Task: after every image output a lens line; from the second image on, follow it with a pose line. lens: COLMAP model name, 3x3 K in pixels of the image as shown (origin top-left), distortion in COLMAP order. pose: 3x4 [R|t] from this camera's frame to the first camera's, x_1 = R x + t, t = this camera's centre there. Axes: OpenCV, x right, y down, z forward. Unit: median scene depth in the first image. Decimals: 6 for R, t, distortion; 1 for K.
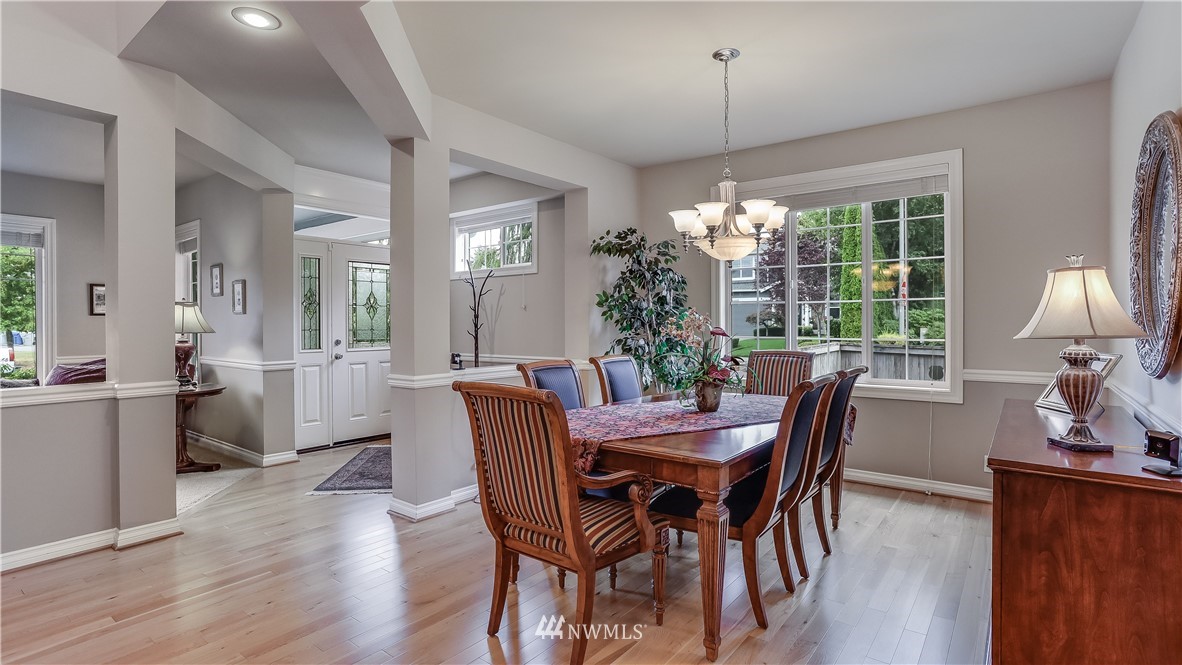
lens RADIAL K [[582.8, 0, 590.8], [0, 582.8, 322.2], [0, 0, 1]] dist [-0.053597, 0.034893]
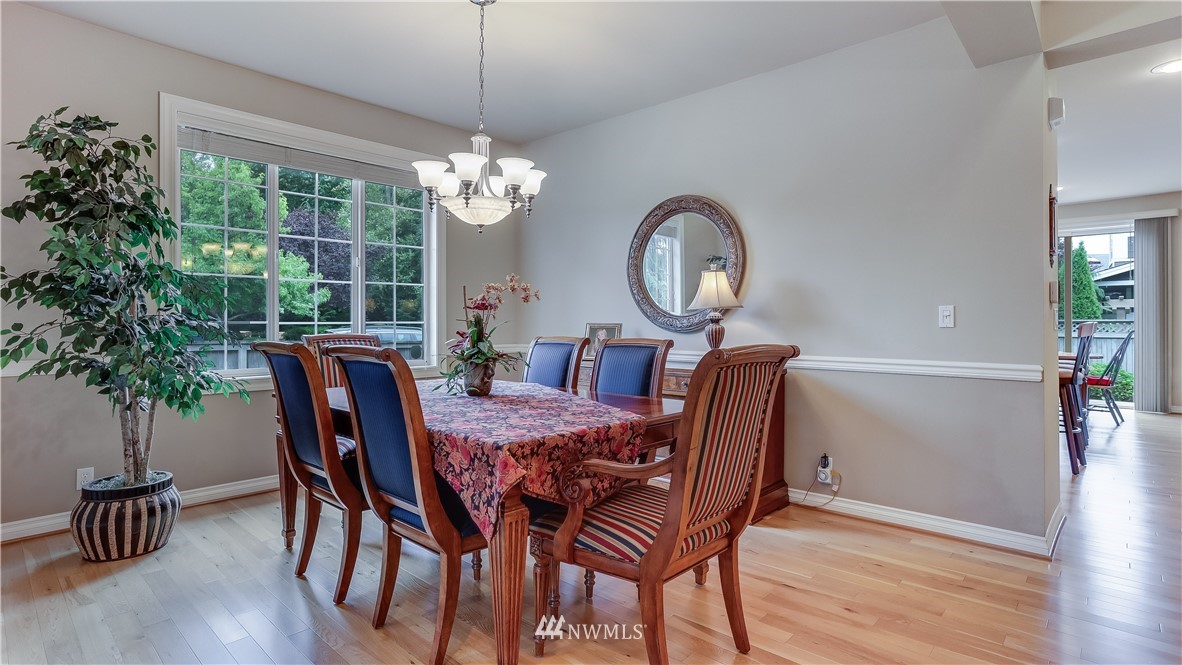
lens RADIAL K [[582.8, 0, 590.8], [0, 582.8, 322.2], [0, 0, 1]] dist [-0.053597, 0.034893]
pose [[0.089547, 0.007097, 0.995957, -0.375585], [0.000742, 0.999974, -0.007193, 0.030435], [-0.995982, 0.001383, 0.089539, 0.442766]]
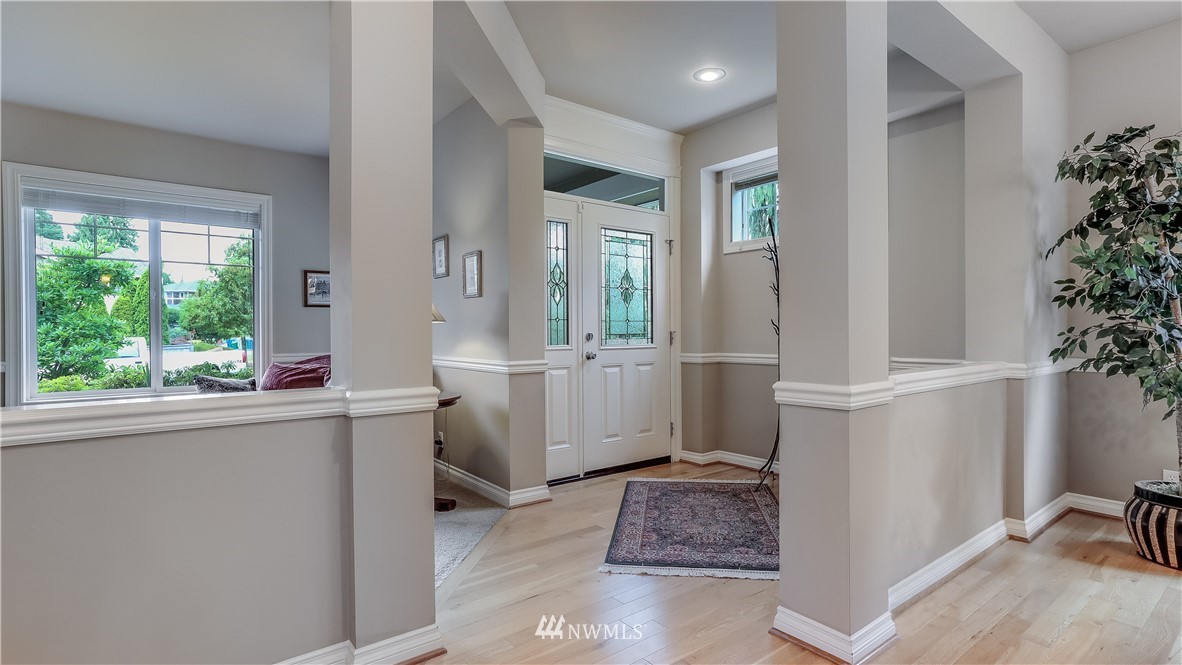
lens RADIAL K [[582.8, 0, 590.8], [0, 582.8, 322.2], [0, 0, 1]] dist [-0.053597, 0.034893]
pose [[0.968004, -0.007207, -0.250832, -0.275444], [0.003693, 0.999888, -0.014478, 0.029800], [0.250908, 0.013088, 0.967922, 0.305966]]
